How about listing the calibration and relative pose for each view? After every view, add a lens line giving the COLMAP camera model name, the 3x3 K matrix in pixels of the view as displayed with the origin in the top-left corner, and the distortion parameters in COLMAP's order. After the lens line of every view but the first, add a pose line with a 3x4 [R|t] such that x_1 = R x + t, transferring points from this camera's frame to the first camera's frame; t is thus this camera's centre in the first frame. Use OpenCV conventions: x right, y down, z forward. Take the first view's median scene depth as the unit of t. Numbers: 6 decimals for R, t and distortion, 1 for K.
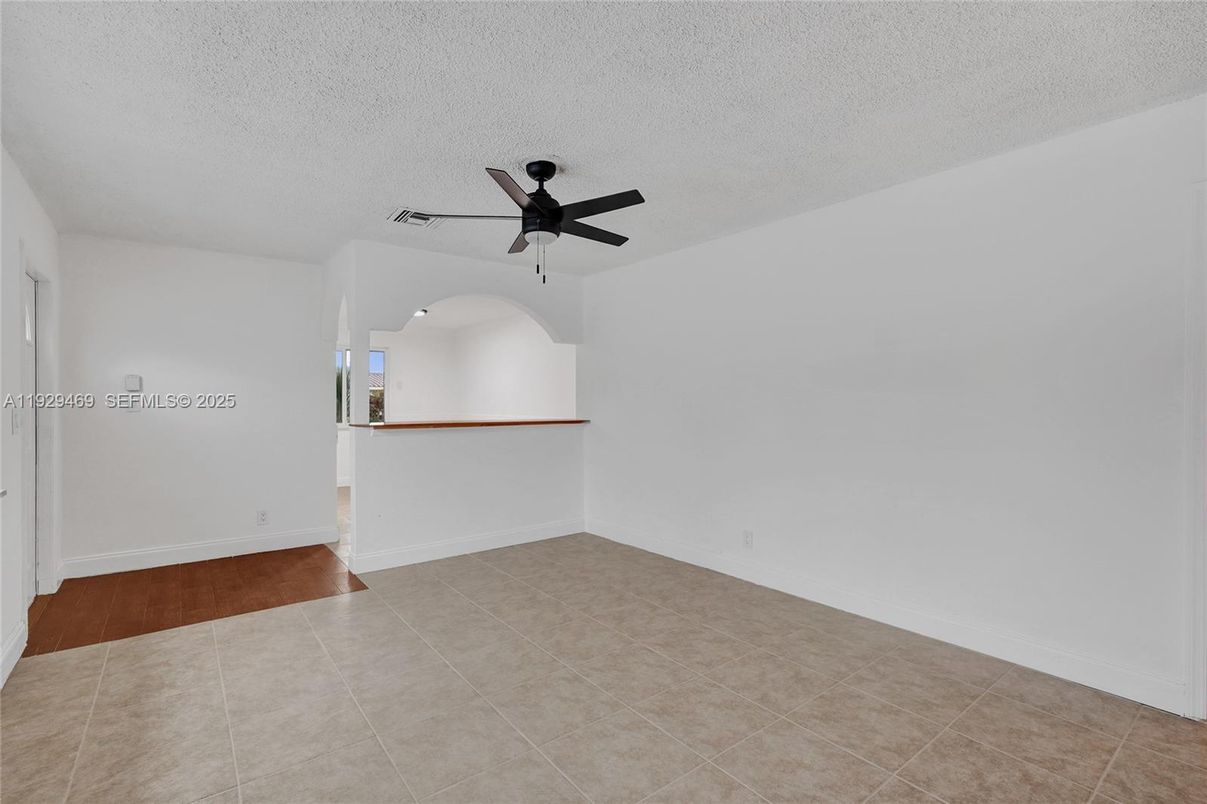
lens RADIAL K [[546.4, 0, 603.6], [0, 546.4, 400.9], [0, 0, 1]] dist [-0.009697, 0.005319]
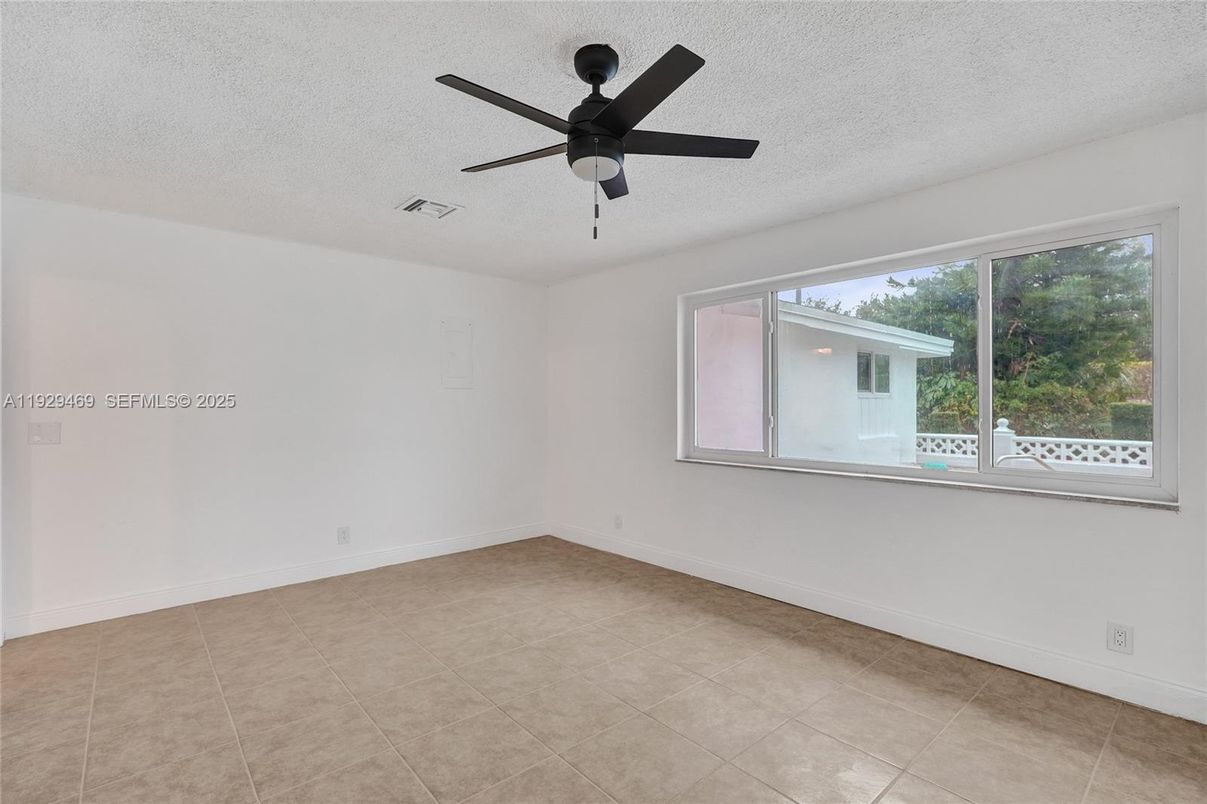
lens RADIAL K [[546.4, 0, 603.4], [0, 546.4, 403.0], [0, 0, 1]] dist [-0.009697, 0.005319]
pose [[-0.998447, 0.003923, -0.055563, -0.101094], [0.003879, 0.999992, 0.000902, -0.014131], [0.055566, 0.000685, -0.998455, 1.989560]]
